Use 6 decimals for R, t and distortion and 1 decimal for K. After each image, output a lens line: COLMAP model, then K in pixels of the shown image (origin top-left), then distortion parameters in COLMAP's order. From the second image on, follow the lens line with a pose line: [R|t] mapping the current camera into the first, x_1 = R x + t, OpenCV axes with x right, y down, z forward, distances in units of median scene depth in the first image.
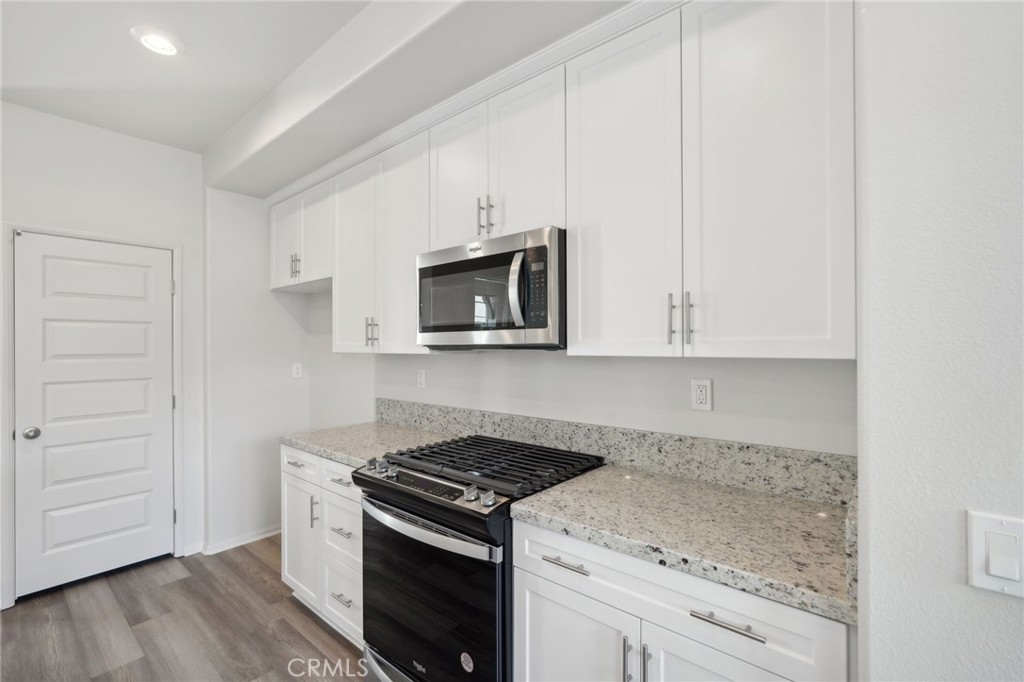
lens RADIAL K [[455.3, 0, 512.0], [0, 455.3, 341.0], [0, 0, 1]] dist [-0.002319, 0.000209]
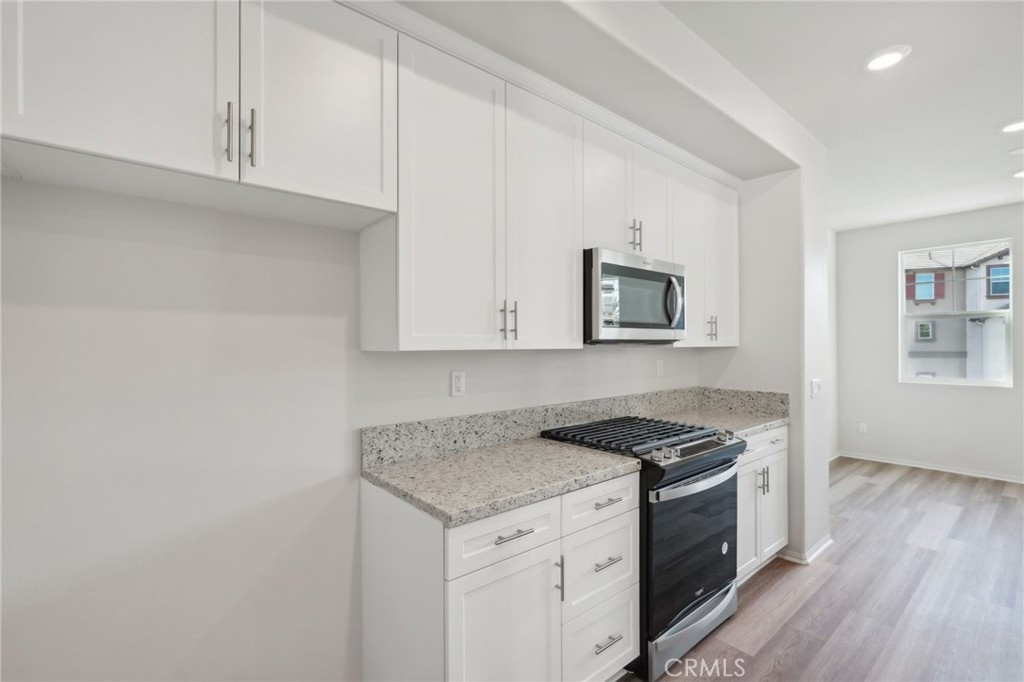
lens RADIAL K [[461.9, 0, 512.0], [0, 461.9, 341.0], [0, 0, 1]] dist [-0.001762, -0.000060]
pose [[0.162203, 0.008173, 0.986724, -1.393542], [-0.008751, 0.999938, -0.006844, 0.023645], [-0.986719, -0.007525, 0.162264, 1.167409]]
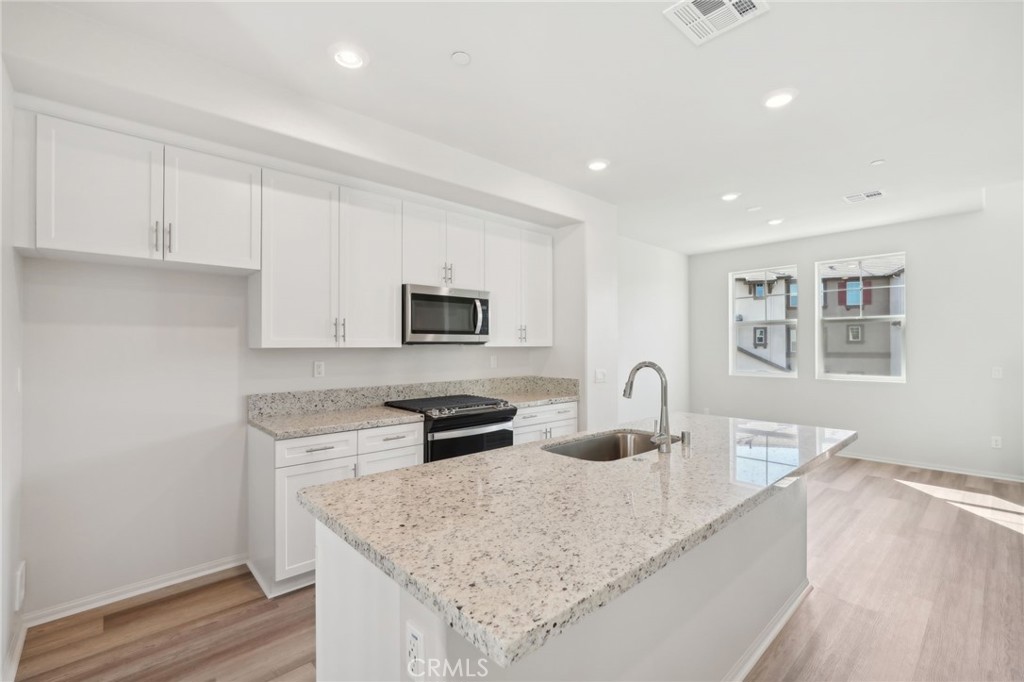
lens RADIAL K [[453.4, 0, 512.0], [0, 453.4, 341.0], [0, 0, 1]] dist [-0.017350, 0.011351]
pose [[0.123684, 0.010206, 0.992269, -1.942812], [-0.010784, 0.999902, -0.008941, 0.019524], [-0.992263, -0.009595, 0.123782, 0.523437]]
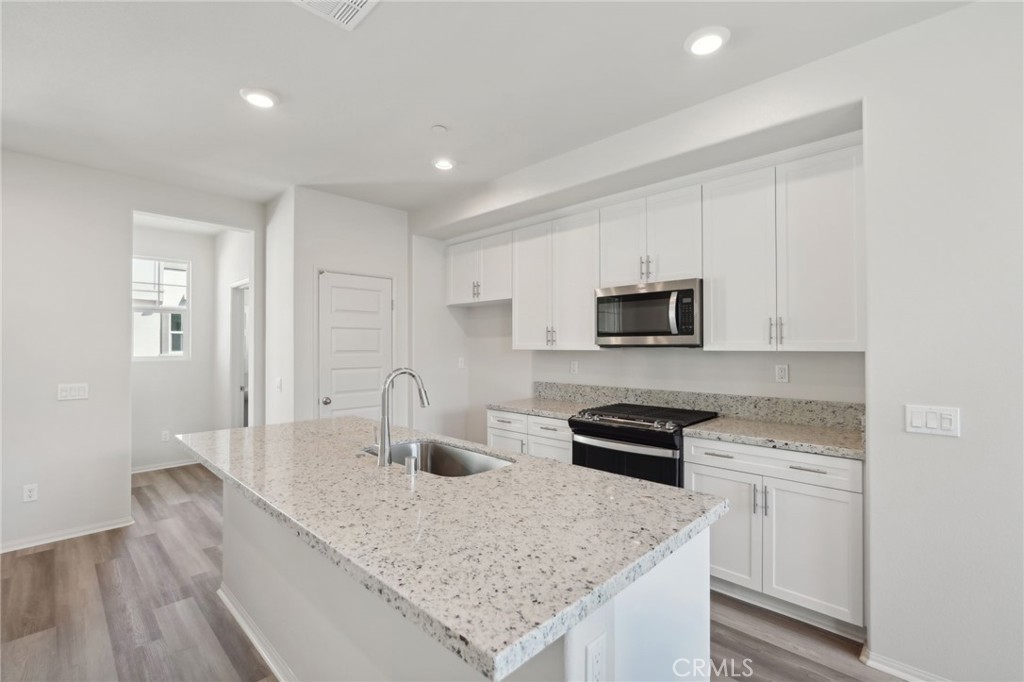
lens RADIAL K [[453.4, 0, 512.0], [0, 453.4, 341.0], [0, 0, 1]] dist [-0.017350, 0.011351]
pose [[0.998044, 0.001484, -0.062504, -0.457610], [-0.001533, 0.999999, -0.000747, -0.002848], [0.062503, 0.000841, 0.998044, -0.710139]]
